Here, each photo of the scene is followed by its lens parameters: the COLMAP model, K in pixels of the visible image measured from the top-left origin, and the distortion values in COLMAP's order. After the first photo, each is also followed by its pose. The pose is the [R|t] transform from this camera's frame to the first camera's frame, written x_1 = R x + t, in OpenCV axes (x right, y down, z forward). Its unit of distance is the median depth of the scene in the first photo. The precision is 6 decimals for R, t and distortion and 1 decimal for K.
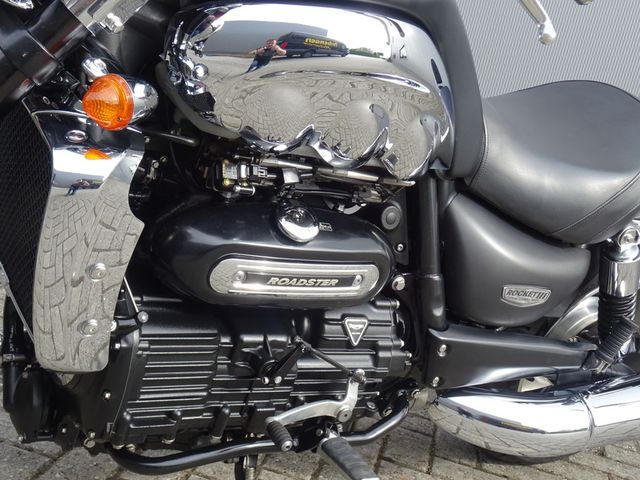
lens RADIAL K [[893.4, 0, 320.0], [0, 893.4, 240.0], [0, 0, 1]] dist [-0.003370, 0.023705]
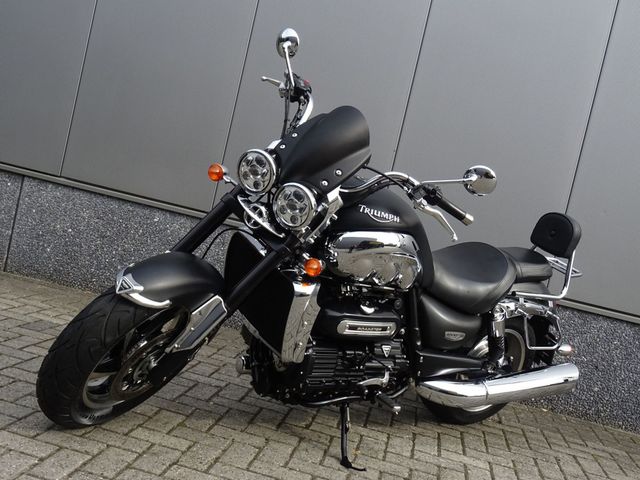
lens RADIAL K [[698.1, 0, 320.0], [0, 698.1, 240.0], [0, 0, 1]] dist [0.003603, -0.006460]
pose [[0.999111, -0.030002, 0.029629, -0.202856], [0.033686, 0.990557, -0.132897, 0.051146], [-0.025362, 0.133777, 0.990687, -1.002905]]
